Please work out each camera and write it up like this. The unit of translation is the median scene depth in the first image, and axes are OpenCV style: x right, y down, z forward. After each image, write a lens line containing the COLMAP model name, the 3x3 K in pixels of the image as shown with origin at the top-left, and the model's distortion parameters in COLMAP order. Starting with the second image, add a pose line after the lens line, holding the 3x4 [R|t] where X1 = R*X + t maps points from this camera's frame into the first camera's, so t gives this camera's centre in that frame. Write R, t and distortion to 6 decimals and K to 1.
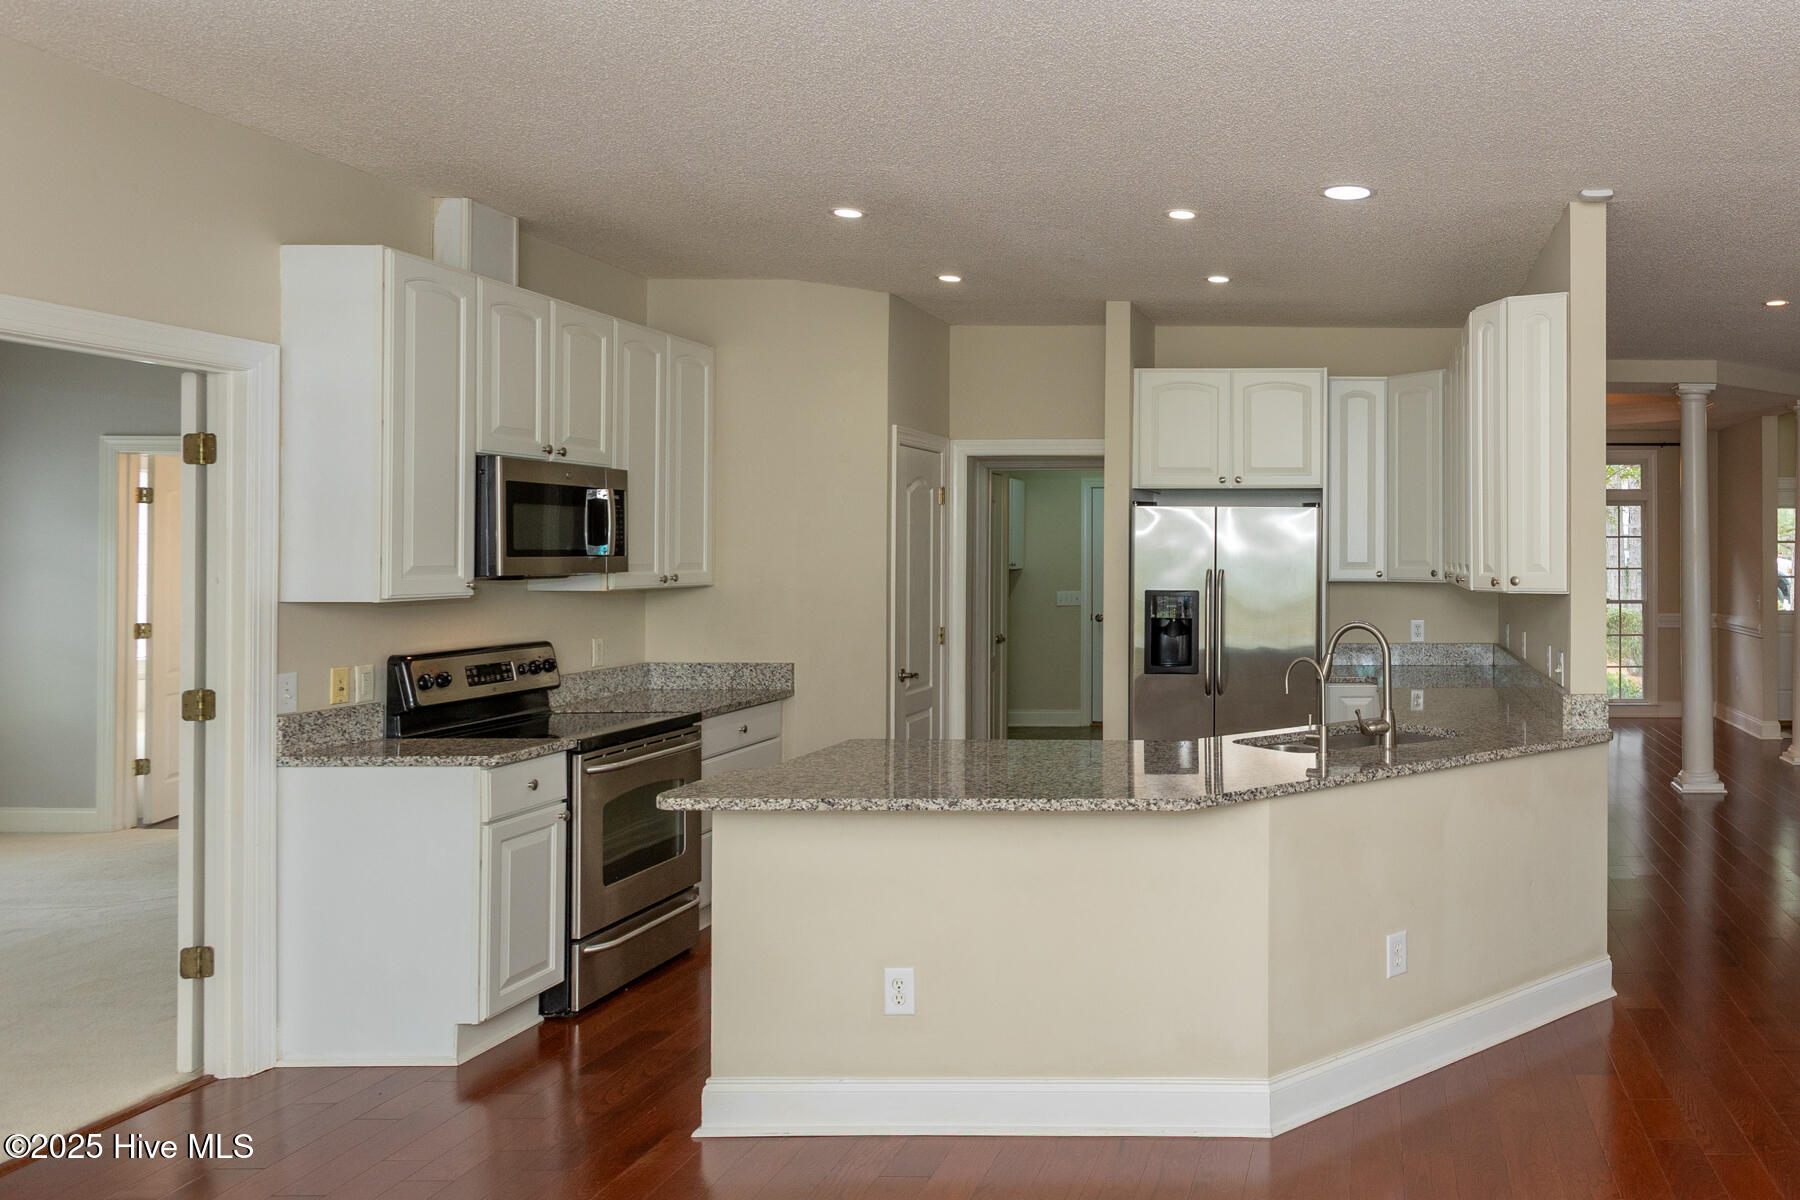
lens RADIAL K [[1302.3, 0, 900.3], [0, 1302.3, 542.5], [0, 0, 1]] dist [0.003064, 0.000582]
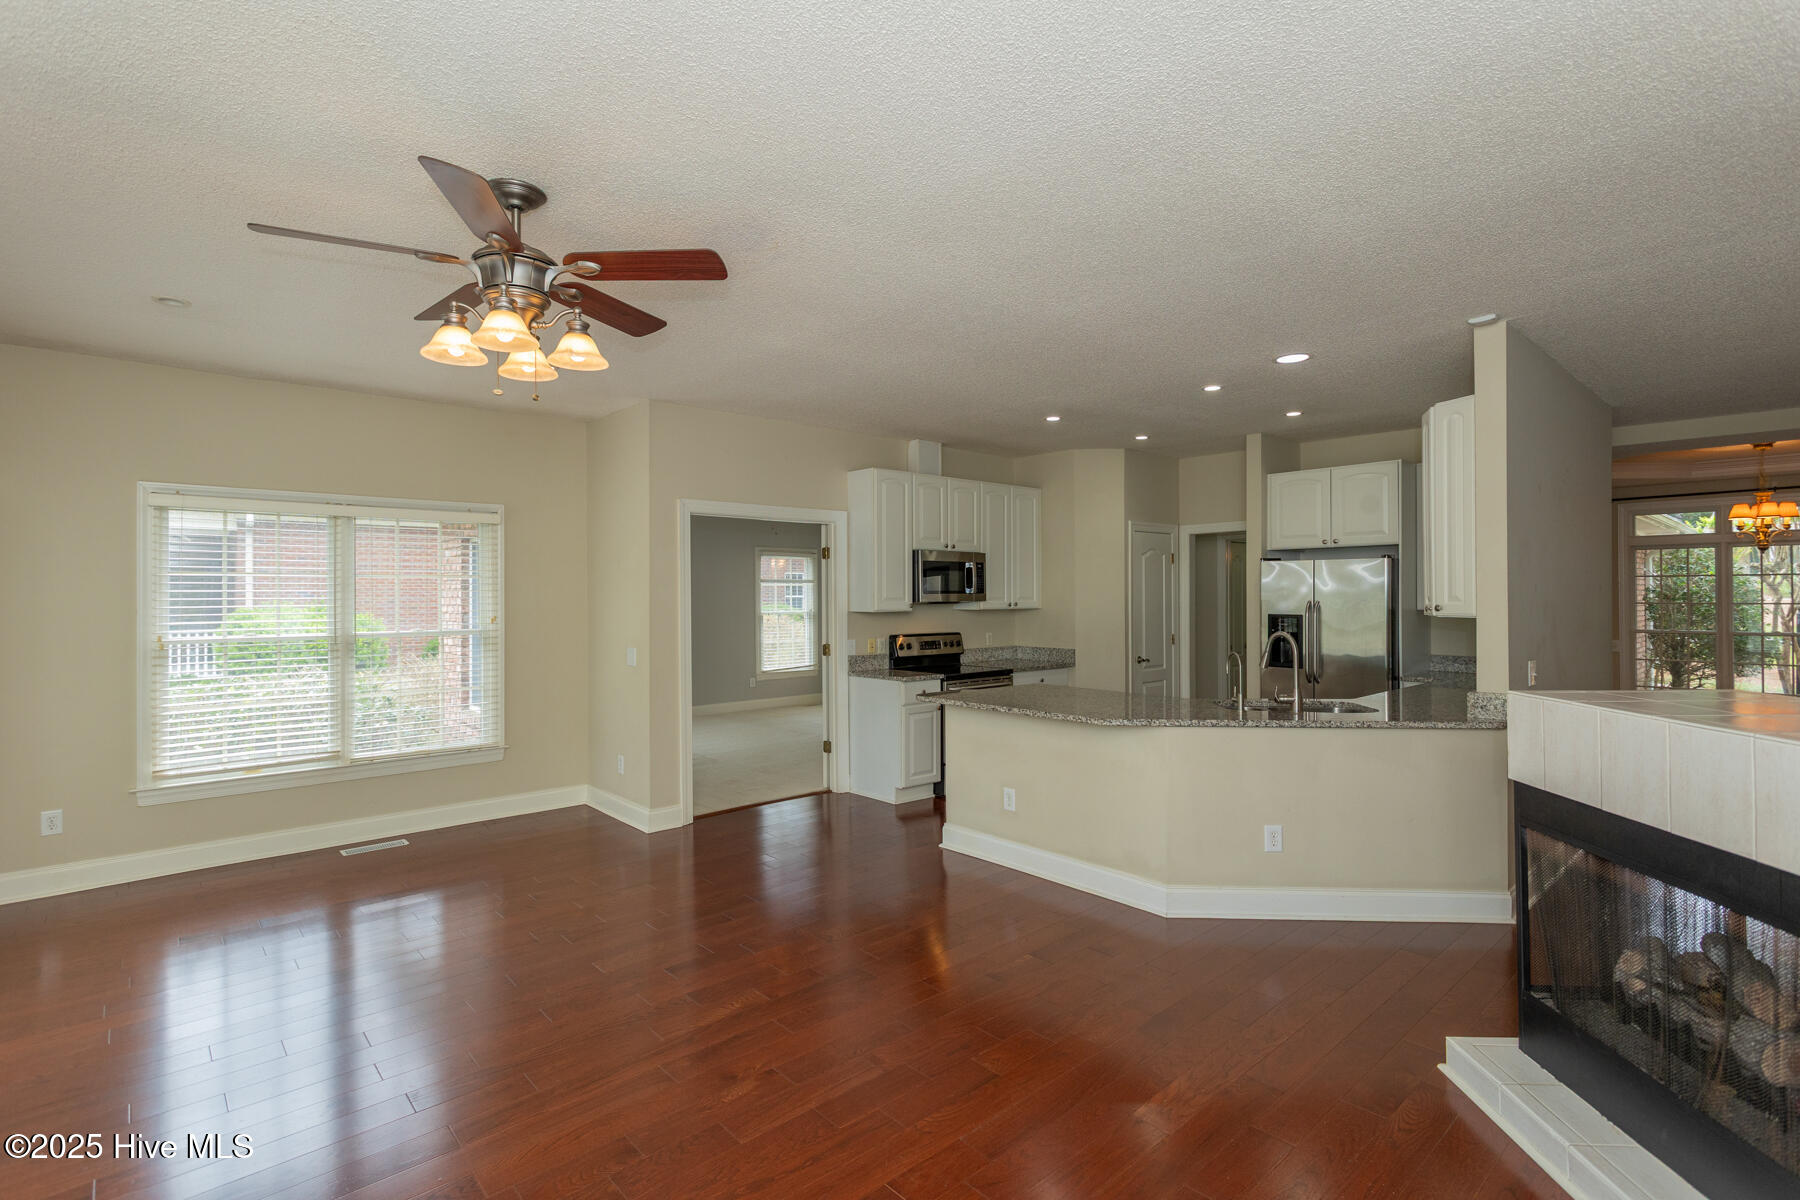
lens RADIAL K [[868.0, 0, 900.0], [0, 868.0, 600.0], [0, 0, 1]] dist [0.000142, 0.000015]
pose [[0.659099, 0.000913, -0.752056, 0.770398], [0.006264, 0.999958, 0.006704, 0.010800], [0.752031, -0.009130, 0.659065, -0.040639]]
